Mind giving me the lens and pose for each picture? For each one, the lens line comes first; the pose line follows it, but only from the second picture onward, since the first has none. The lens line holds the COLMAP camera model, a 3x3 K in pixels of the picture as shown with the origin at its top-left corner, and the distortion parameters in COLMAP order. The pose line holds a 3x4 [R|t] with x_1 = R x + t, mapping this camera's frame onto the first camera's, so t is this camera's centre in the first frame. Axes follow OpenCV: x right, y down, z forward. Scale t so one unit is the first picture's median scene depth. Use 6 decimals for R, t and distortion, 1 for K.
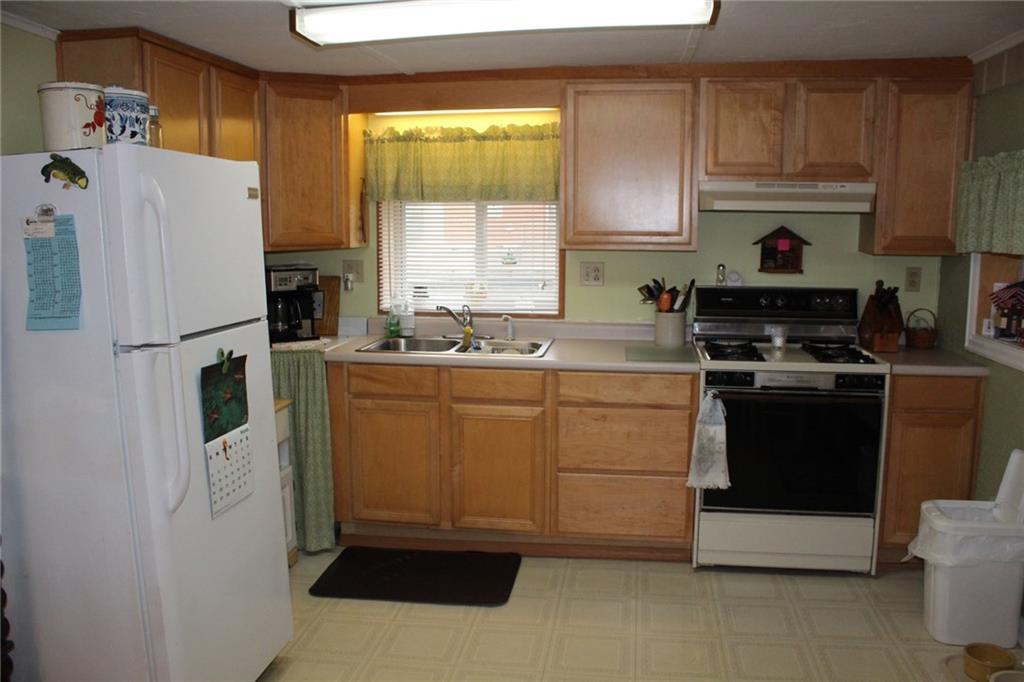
lens RADIAL K [[853.1, 0, 511.9], [0, 853.1, 352.1], [0, 0, 1]] dist [-0.152523, 0.115642]
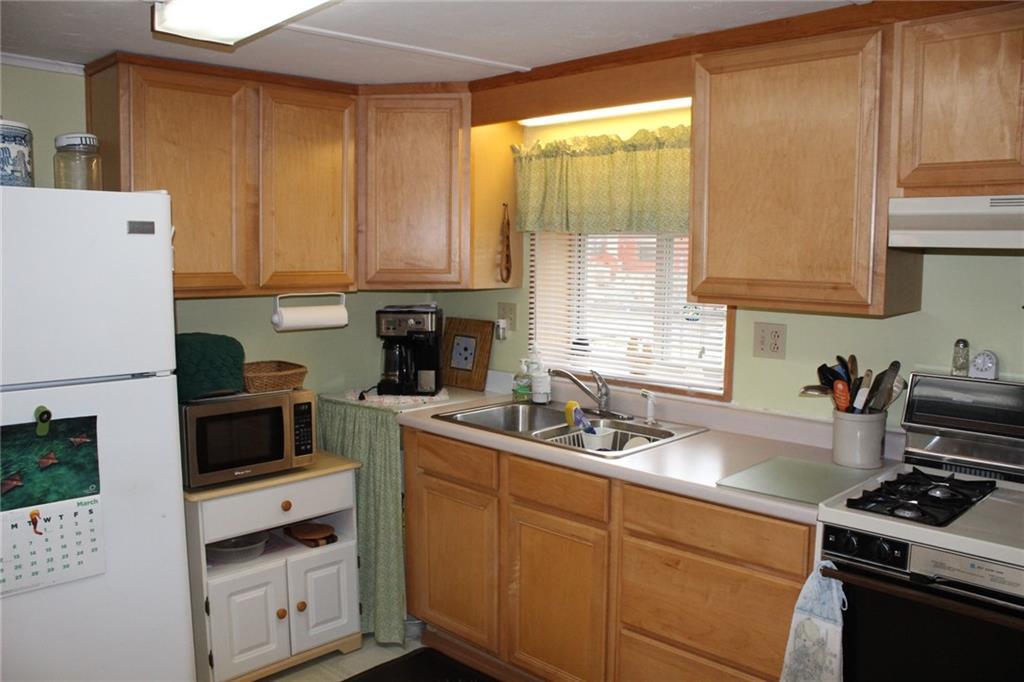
lens RADIAL K [[853.1, 0, 511.9], [0, 853.1, 352.1], [0, 0, 1]] dist [-0.152523, 0.115642]
pose [[0.809081, 0.075826, -0.582785, 0.335768], [-0.095458, 0.995429, -0.003008, -0.064878], [0.579893, 0.058065, 0.812621, 0.361067]]
